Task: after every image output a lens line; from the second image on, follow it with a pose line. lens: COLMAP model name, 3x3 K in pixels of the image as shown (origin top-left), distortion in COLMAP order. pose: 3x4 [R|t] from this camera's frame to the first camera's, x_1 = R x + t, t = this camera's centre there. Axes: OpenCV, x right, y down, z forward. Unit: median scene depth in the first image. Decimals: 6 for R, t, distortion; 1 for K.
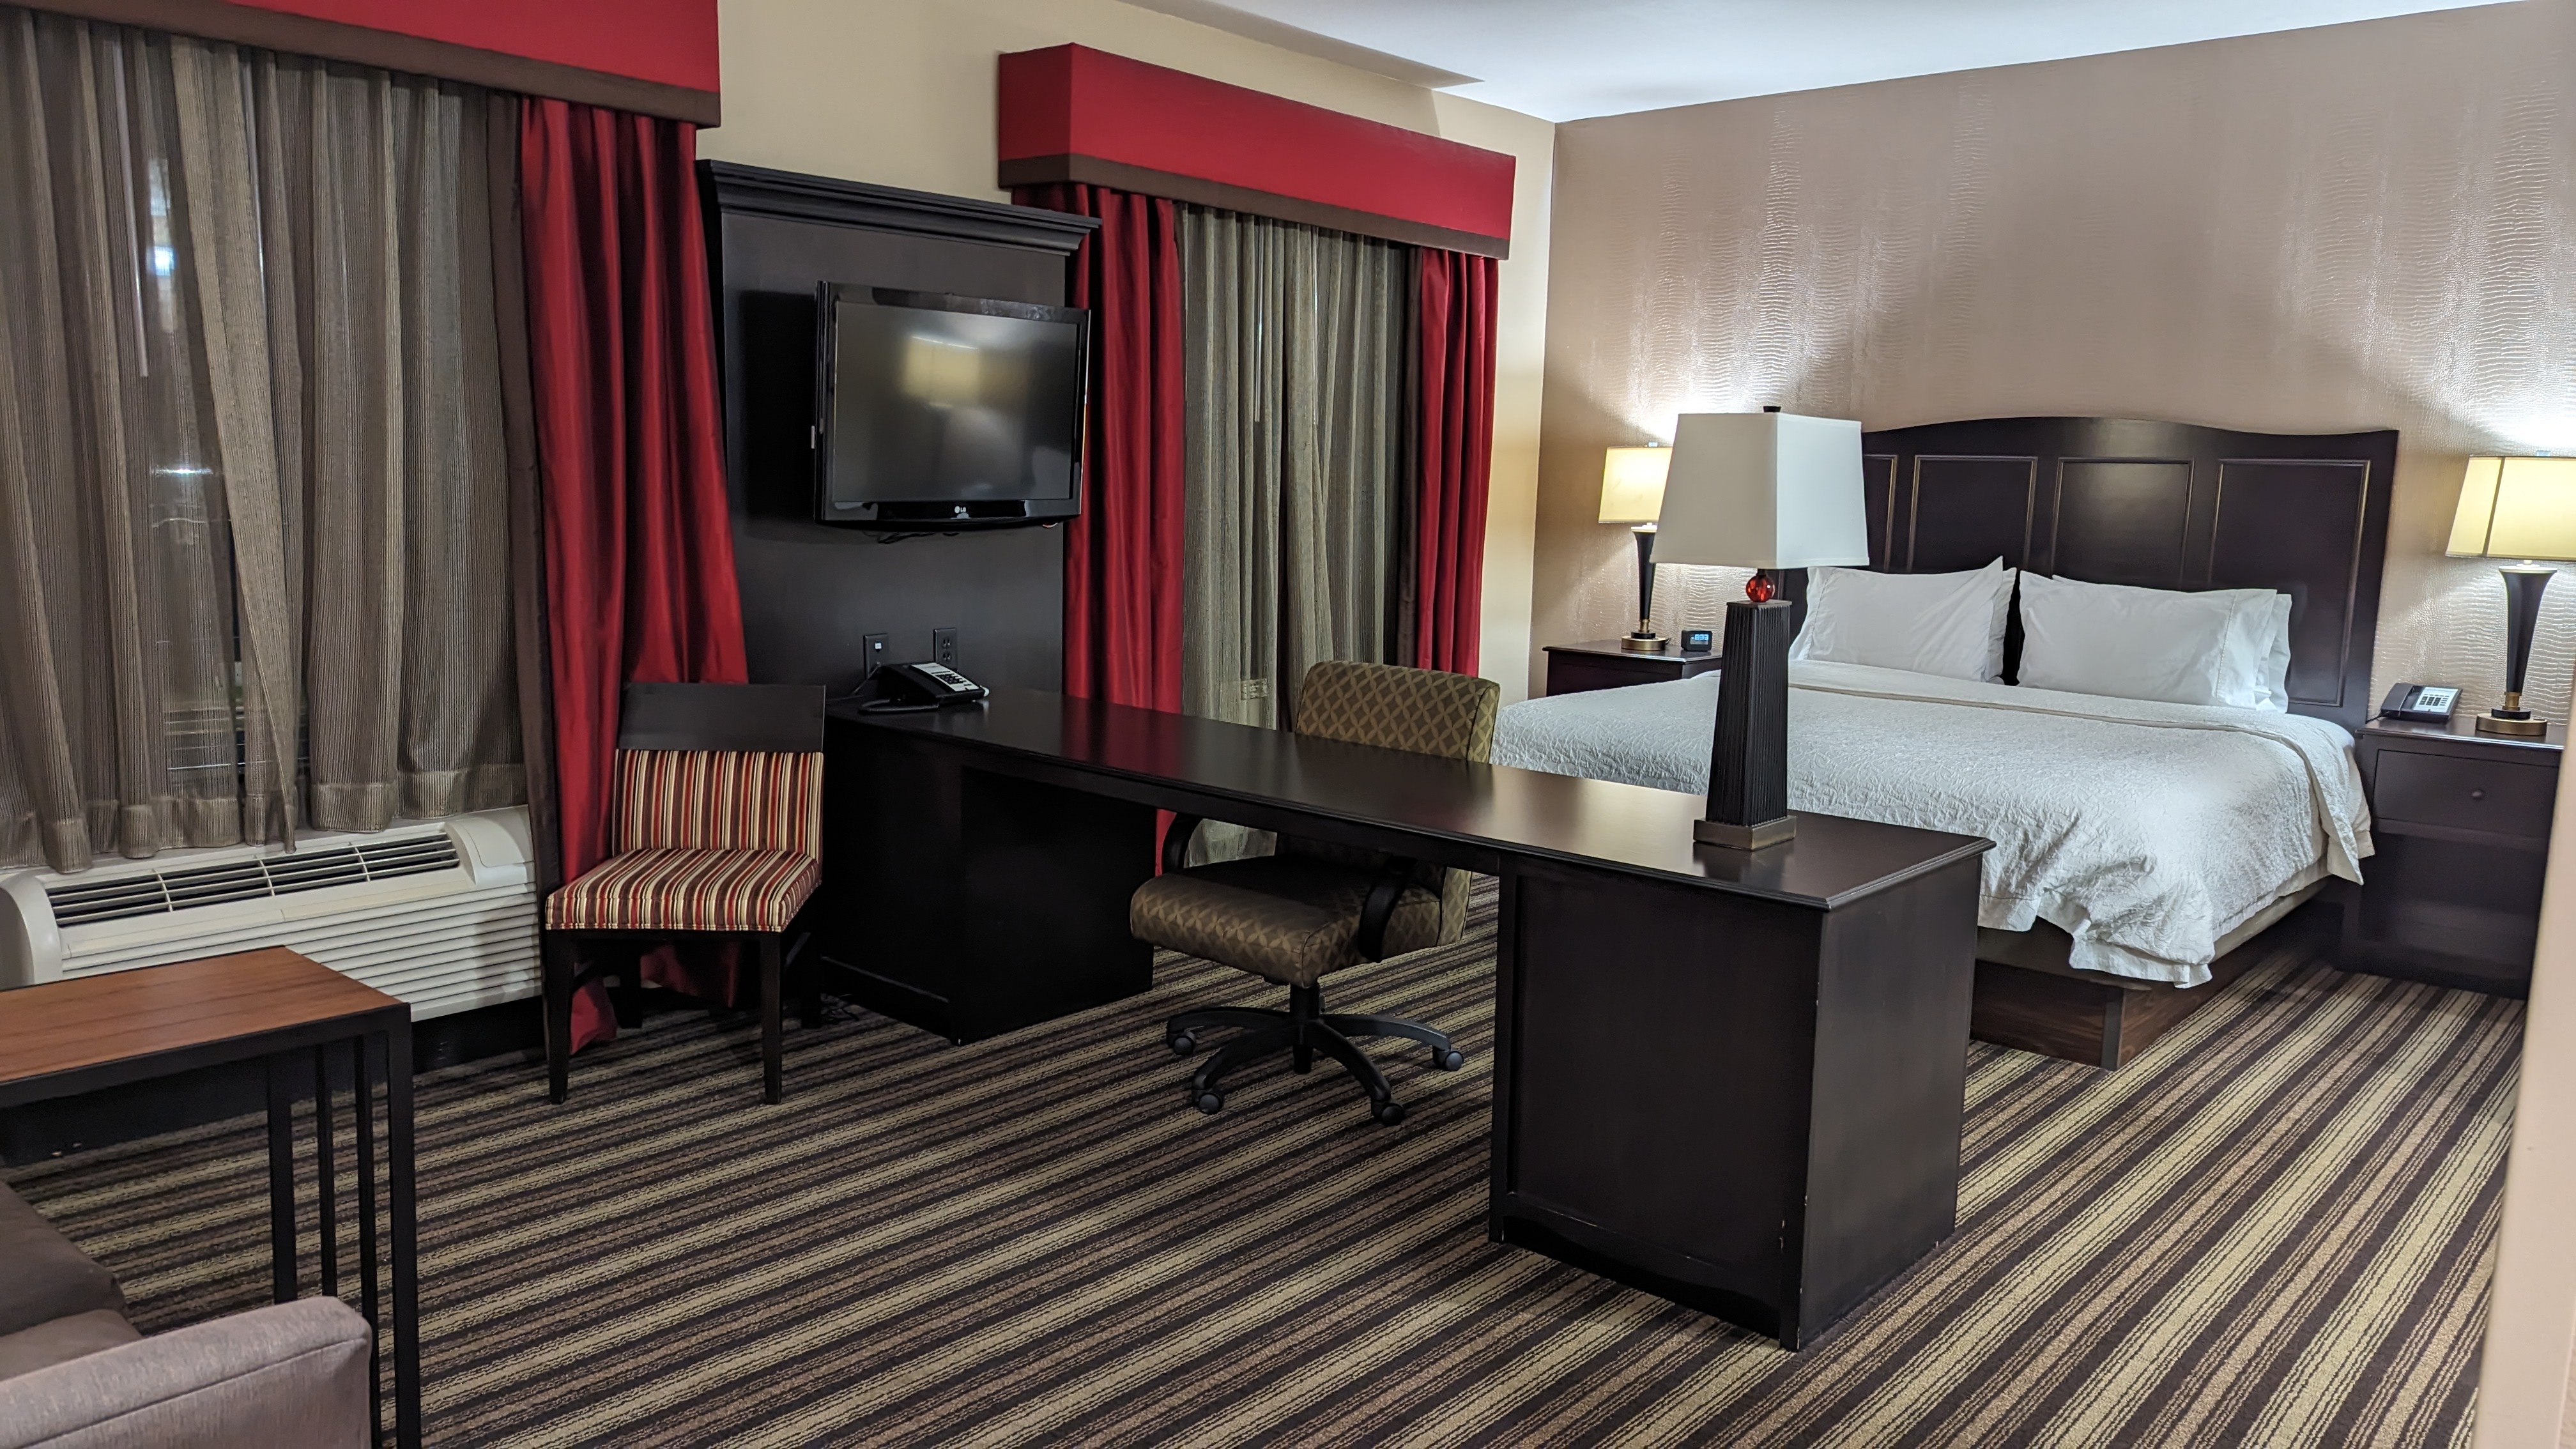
lens RADIAL K [[1854.8, 0, 1297.5], [0, 1854.8, 724.2], [0, 0, 1]] dist [0.035007, -0.008666]
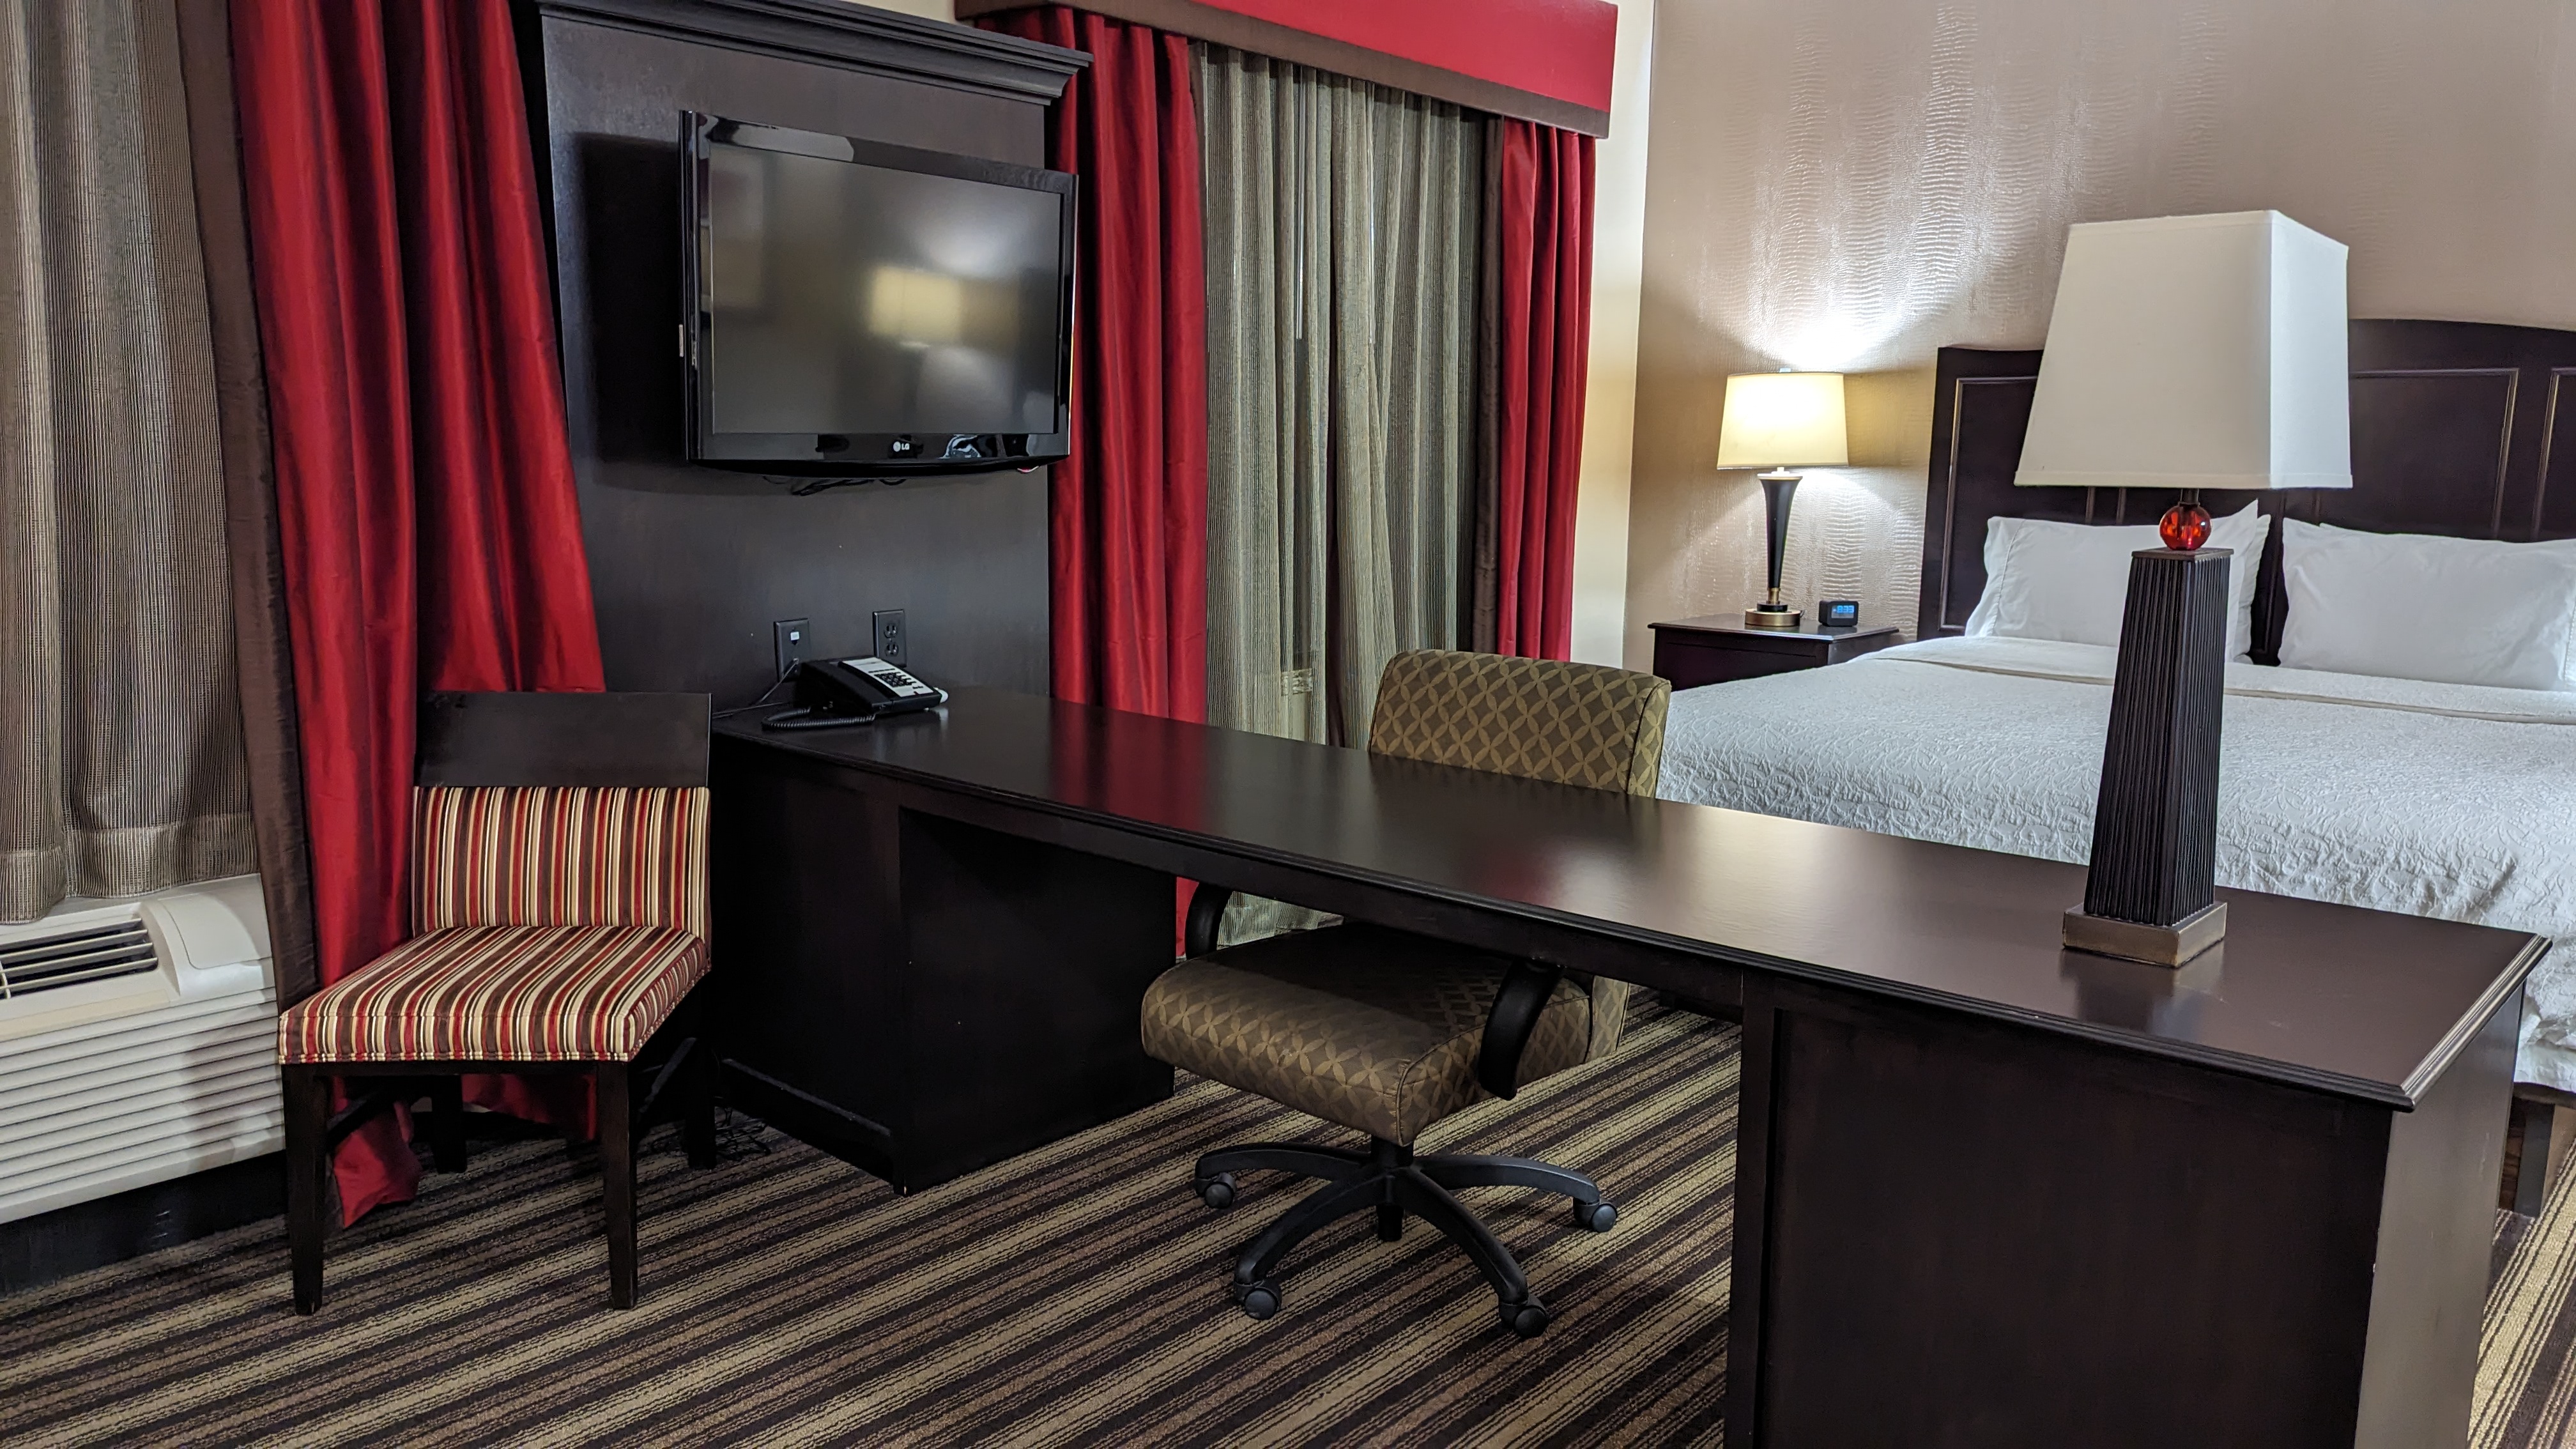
lens RADIAL K [[1854.8, 0, 1274.6], [0, 1854.8, 732.4], [0, 0, 1]] dist [0.035007, -0.008666]
pose [[0.999726, -0.010875, -0.020726, -0.023403], [0.011227, 0.999794, 0.016915, -0.015414], [0.020538, -0.017143, 0.999642, 0.292044]]
